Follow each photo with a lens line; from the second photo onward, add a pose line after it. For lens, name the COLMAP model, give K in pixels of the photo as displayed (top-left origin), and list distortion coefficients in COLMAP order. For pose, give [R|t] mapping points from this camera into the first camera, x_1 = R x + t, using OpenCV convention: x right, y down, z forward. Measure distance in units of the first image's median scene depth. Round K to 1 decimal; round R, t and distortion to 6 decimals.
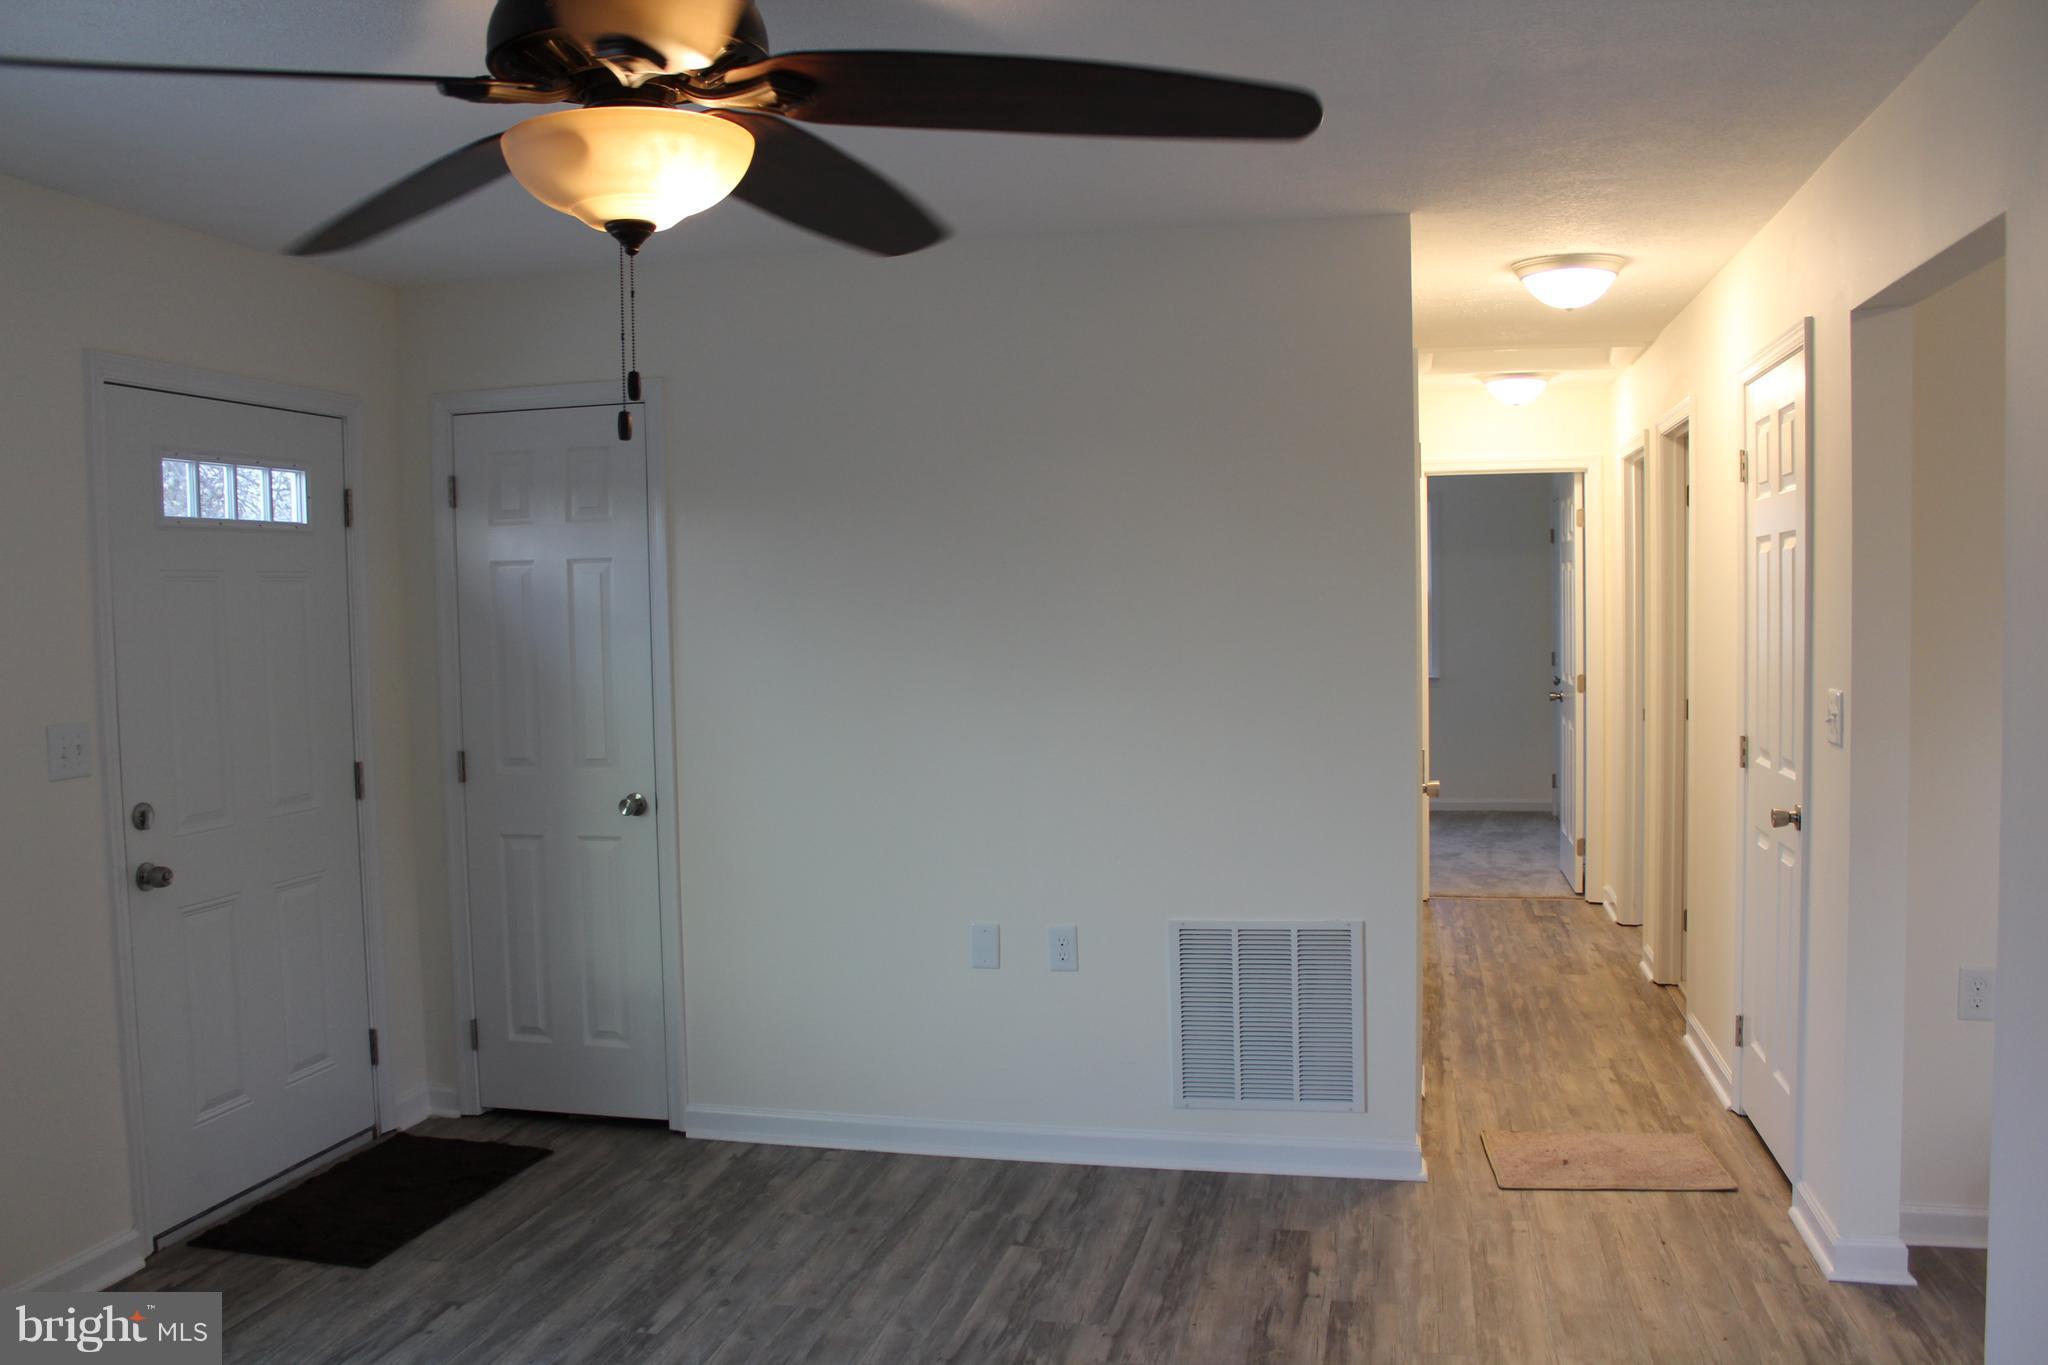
lens RADIAL K [[1692.4, 0, 999.8], [0, 1692.4, 698.9], [0, 0, 1]] dist [-0.168082, 0.151652]
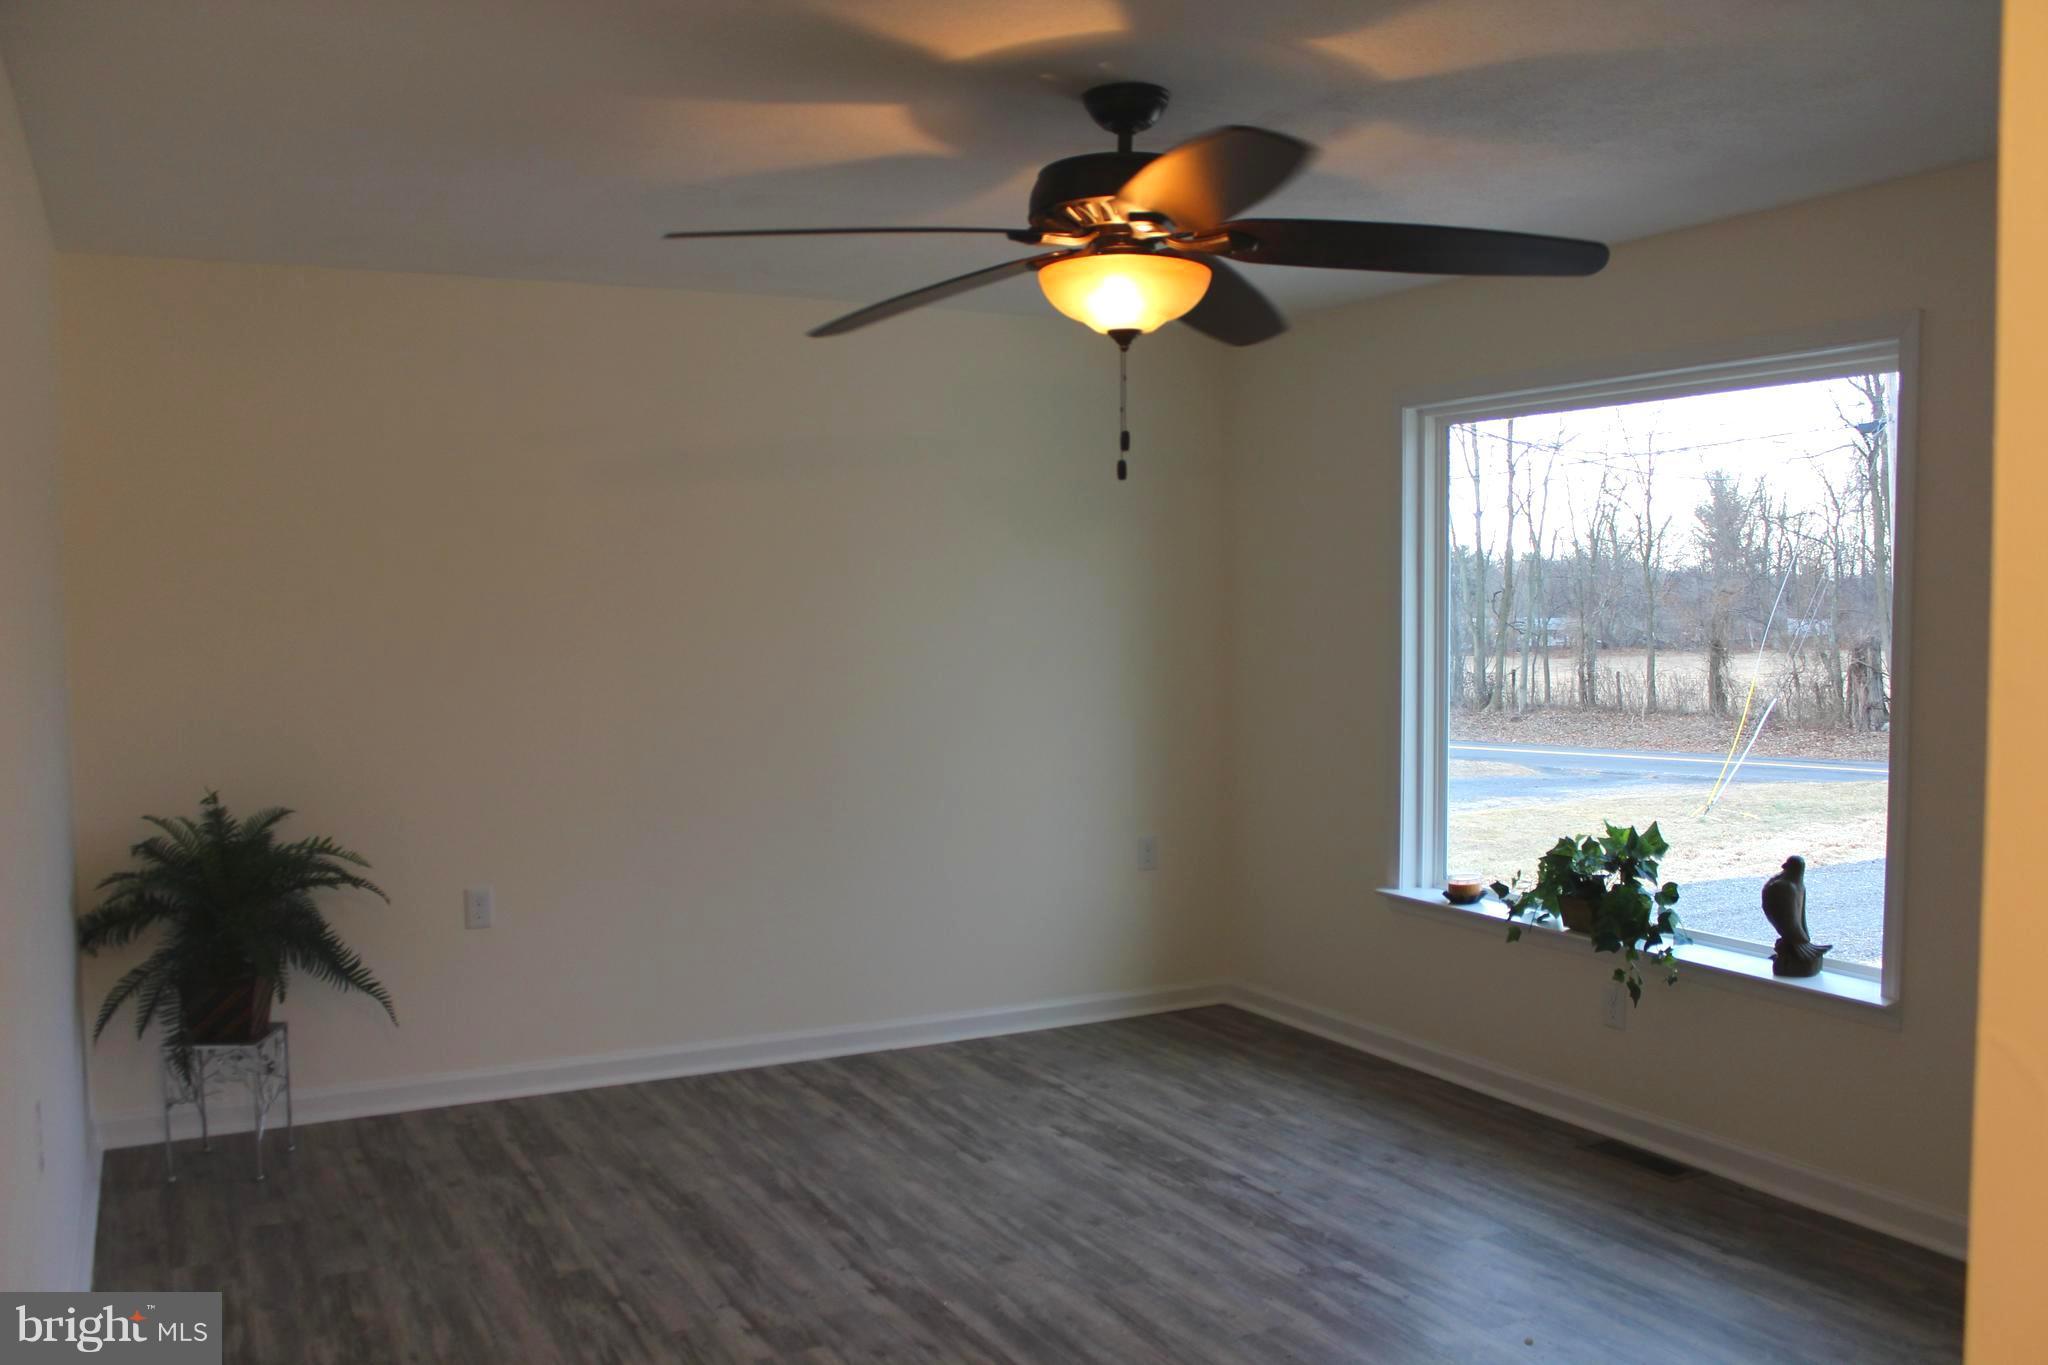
lens RADIAL K [[1692.4, 0, 999.8], [0, 1692.4, 698.9], [0, 0, 1]] dist [-0.168082, 0.151652]
pose [[-0.750029, 0.062897, -0.658407, 0.464261], [-0.018474, 0.993088, 0.115912, -0.072679], [0.661147, 0.099101, -0.743683, 1.120900]]
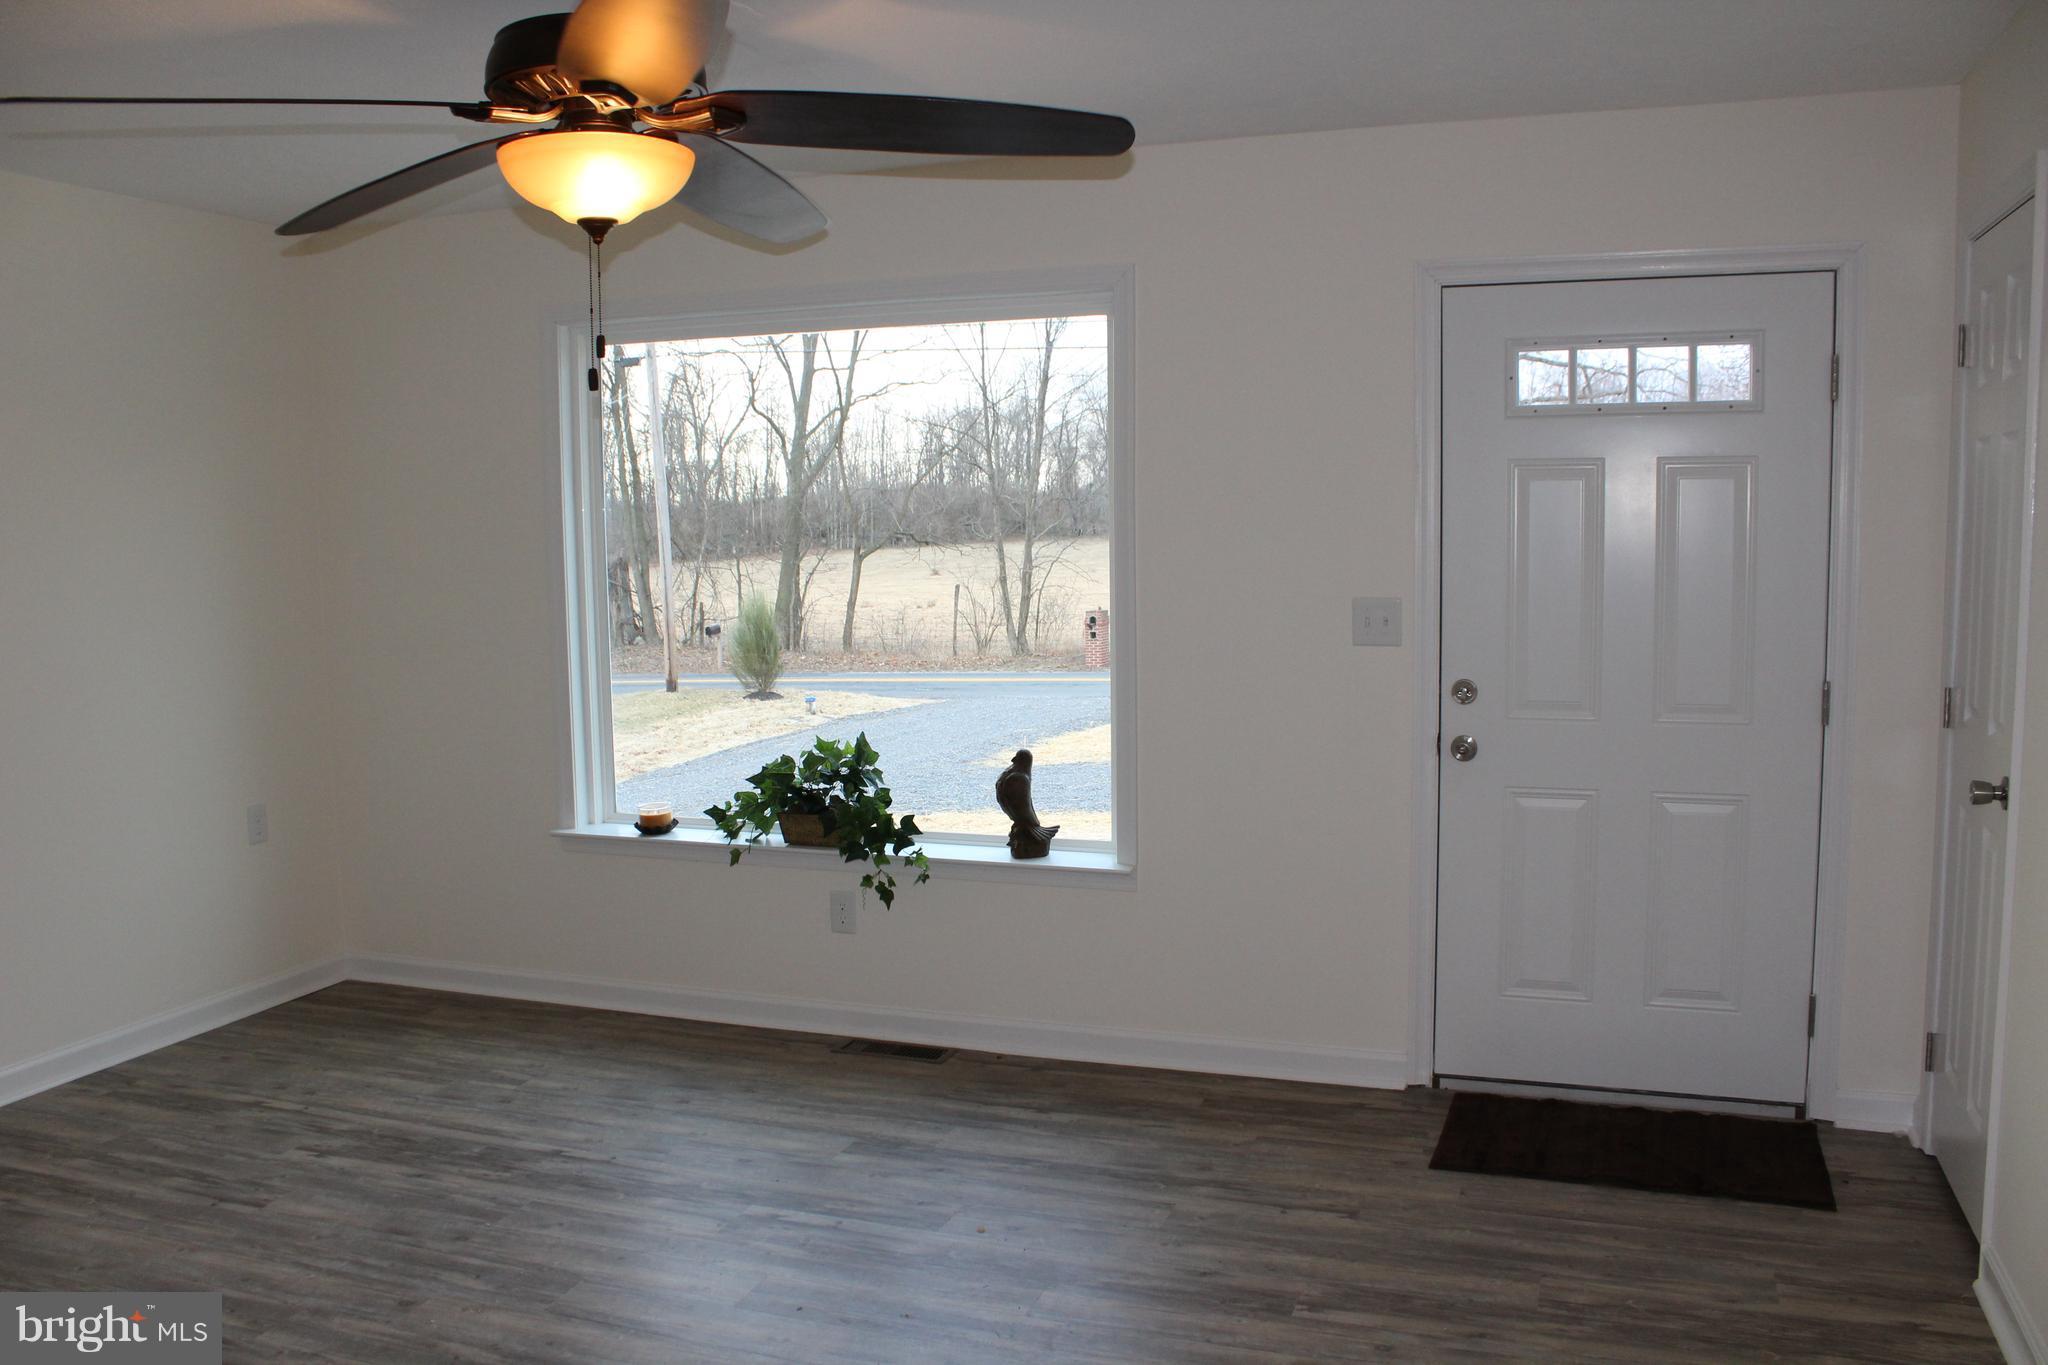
lens RADIAL K [[1692.4, 0, 999.8], [0, 1692.4, 698.9], [0, 0, 1]] dist [-0.168082, 0.151652]
pose [[-0.115995, 0.129541, -0.984766, 0.573500], [-0.040062, 0.990042, 0.134953, -0.057236], [0.992442, 0.055105, -0.109650, 0.800901]]
